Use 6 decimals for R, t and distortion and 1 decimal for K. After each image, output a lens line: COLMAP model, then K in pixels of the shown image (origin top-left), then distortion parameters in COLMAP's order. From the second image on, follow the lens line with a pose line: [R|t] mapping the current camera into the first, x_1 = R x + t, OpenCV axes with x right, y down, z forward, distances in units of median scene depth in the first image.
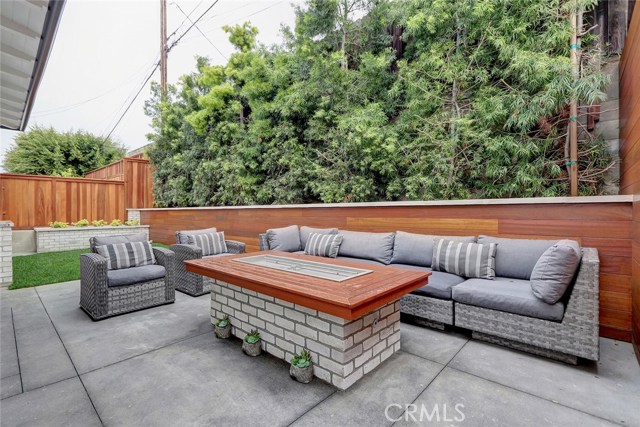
lens RADIAL K [[304.4, 0, 320.0], [0, 304.4, 213.5], [0, 0, 1]] dist [0.001124, -0.000672]
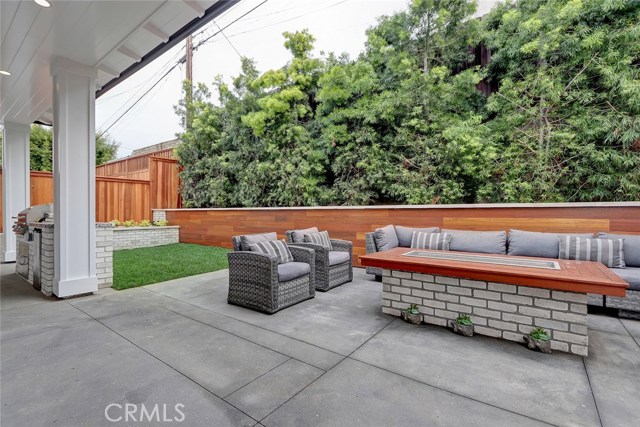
lens RADIAL K [[304.4, 0, 320.0], [0, 304.4, 213.5], [0, 0, 1]] dist [0.001124, -0.000672]
pose [[0.994709, 0.003470, 0.102678, -0.432813], [-0.003025, 0.999985, -0.004487, 0.003675], [-0.102692, 0.004152, 0.994705, -0.046477]]
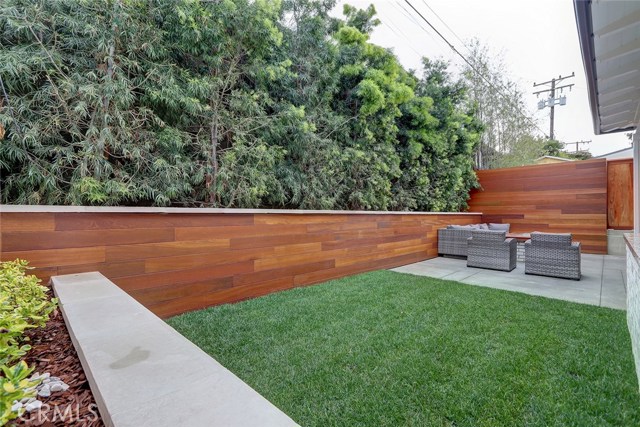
lens RADIAL K [[286.4, 0, 321.1], [0, 286.4, 218.1], [0, 0, 1]] dist [0.000442, -0.000163]
pose [[0.036554, -0.007625, 0.999303, -1.648316], [0.005948, 0.999955, 0.007412, -0.014912], [-0.999314, 0.005673, 0.036597, 1.633478]]
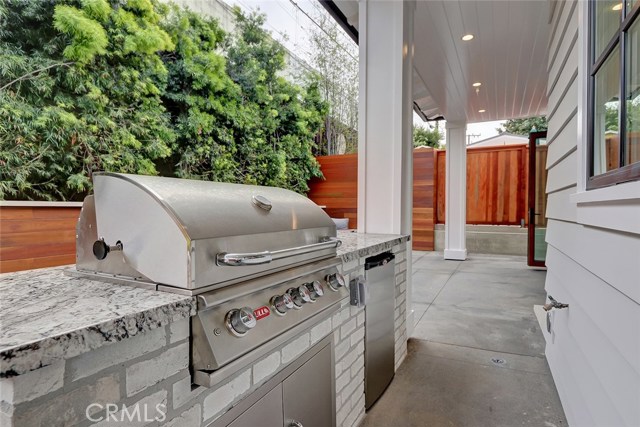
lens RADIAL K [[352.2, 0, 320.0], [0, 352.2, 213.5], [0, 0, 1]] dist [-0.003984, -0.000374]
pose [[-0.280784, -0.013080, 0.959682, -1.605066], [0.001666, 0.999899, 0.014116, -0.015865], [-0.959770, 0.005563, -0.280734, 1.171131]]
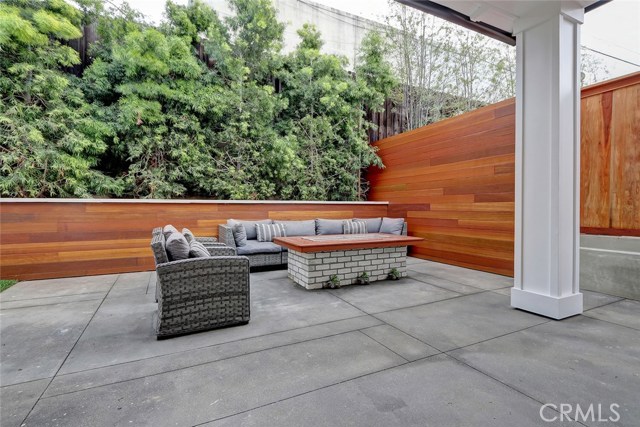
lens RADIAL K [[294.6, 0, 320.4], [0, 294.6, 211.5], [0, 0, 1]] dist [-0.000534, -0.000249]
pose [[0.356018, -0.009996, 0.934426, -0.957844], [0.005931, 0.999947, 0.008438, 0.003503], [-0.934460, 0.002538, 0.356058, 0.303032]]
